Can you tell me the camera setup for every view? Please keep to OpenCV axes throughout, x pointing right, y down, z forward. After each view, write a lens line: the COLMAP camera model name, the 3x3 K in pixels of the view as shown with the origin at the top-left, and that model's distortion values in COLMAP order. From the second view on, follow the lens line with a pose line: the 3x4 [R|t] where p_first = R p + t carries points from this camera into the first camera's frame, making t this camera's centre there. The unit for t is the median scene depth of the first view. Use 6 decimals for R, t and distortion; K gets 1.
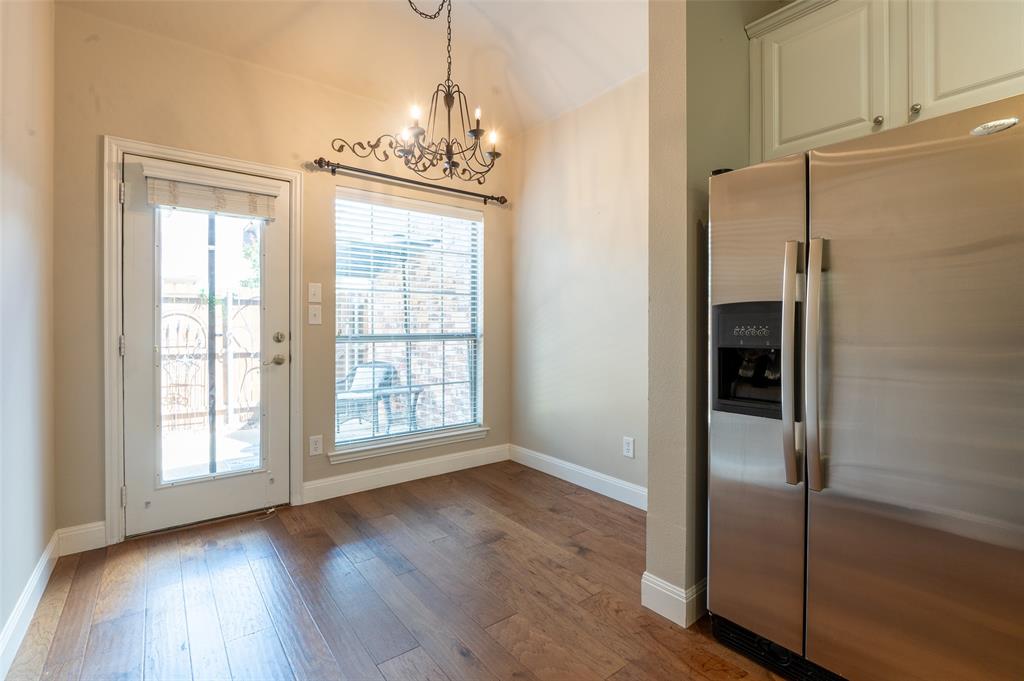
lens RADIAL K [[460.1, 0, 511.0], [0, 460.1, 334.0], [0, 0, 1]] dist [-0.016285, 0.001507]
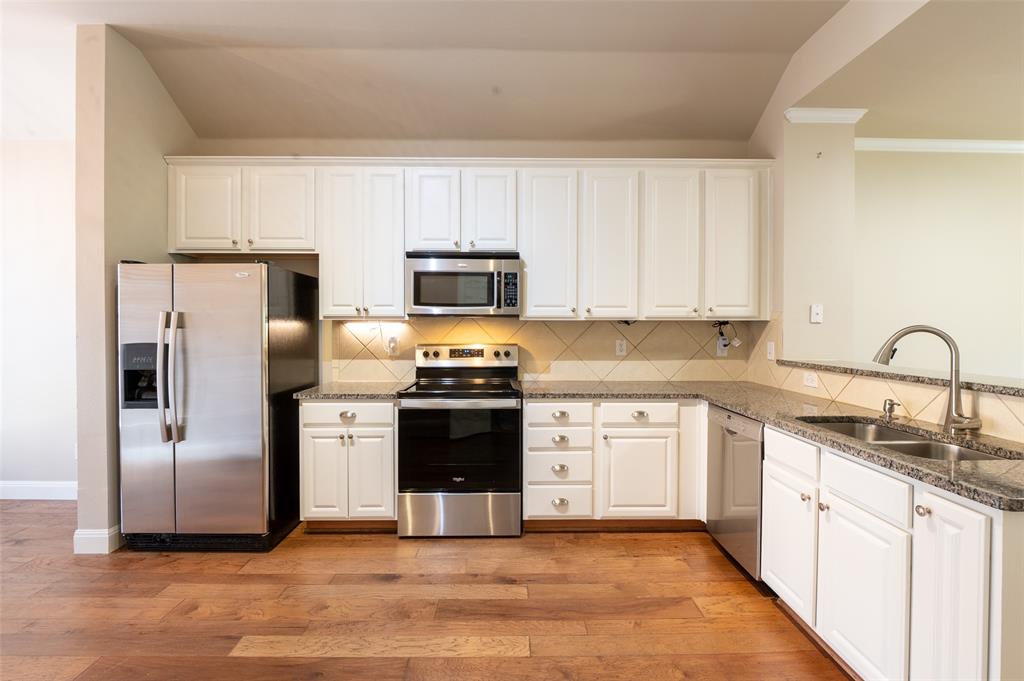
lens RADIAL K [[460.1, 0, 515.0], [0, 460.1, 333.3], [0, 0, 1]] dist [-0.016285, 0.001507]
pose [[0.595579, -0.009943, 0.803235, -0.018982], [0.007346, 0.999949, 0.006931, -0.100285], [-0.803263, 0.001772, 0.595622, -1.062640]]
